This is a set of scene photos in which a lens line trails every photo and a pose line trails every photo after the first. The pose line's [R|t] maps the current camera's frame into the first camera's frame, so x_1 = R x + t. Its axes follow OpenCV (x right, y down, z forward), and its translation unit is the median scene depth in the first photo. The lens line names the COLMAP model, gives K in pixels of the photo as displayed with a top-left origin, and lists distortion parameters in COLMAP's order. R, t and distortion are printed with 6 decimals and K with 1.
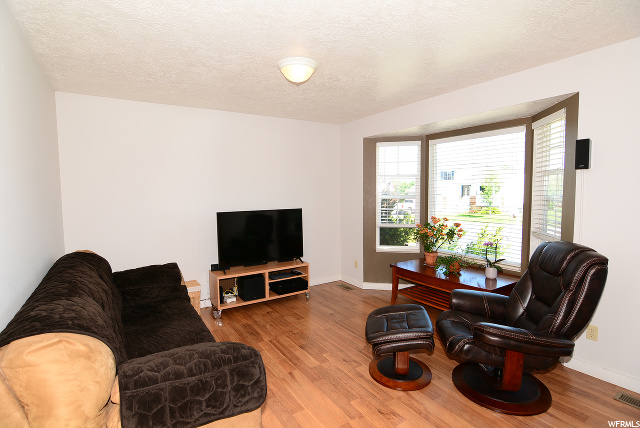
lens RADIAL K [[330.2, 0, 316.3], [0, 330.2, 213.0], [0, 0, 1]] dist [-0.001283, -0.013834]
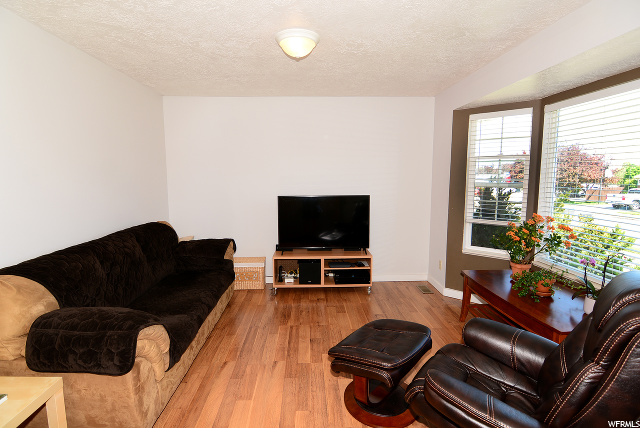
lens RADIAL K [[330.2, 0, 316.3], [0, 330.2, 213.0], [0, 0, 1]] dist [-0.001283, -0.013834]
pose [[0.854106, 0.065883, -0.515908, 0.454043], [-0.042129, 0.997449, 0.057631, -0.016993], [0.518389, -0.027489, 0.854703, 0.213190]]
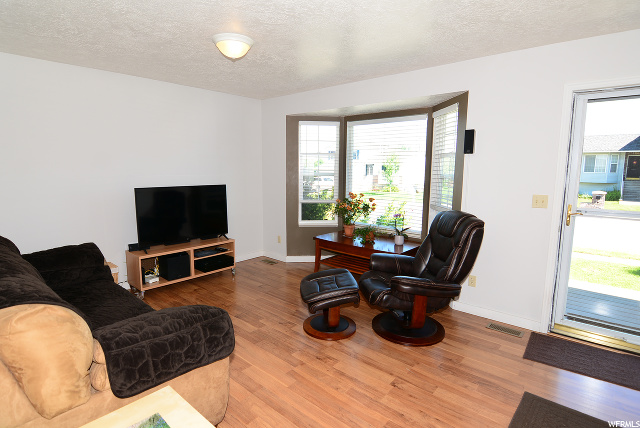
lens RADIAL K [[345.8, 0, 320.0], [0, 345.8, 214.0], [0, 0, 1]] dist [-0.001517, -0.001029]
pose [[0.958486, -0.018927, 0.284511, -0.103917], [0.000478, 0.997900, 0.064776, 0.010445], [-0.285139, -0.061951, 0.956482, -0.108102]]
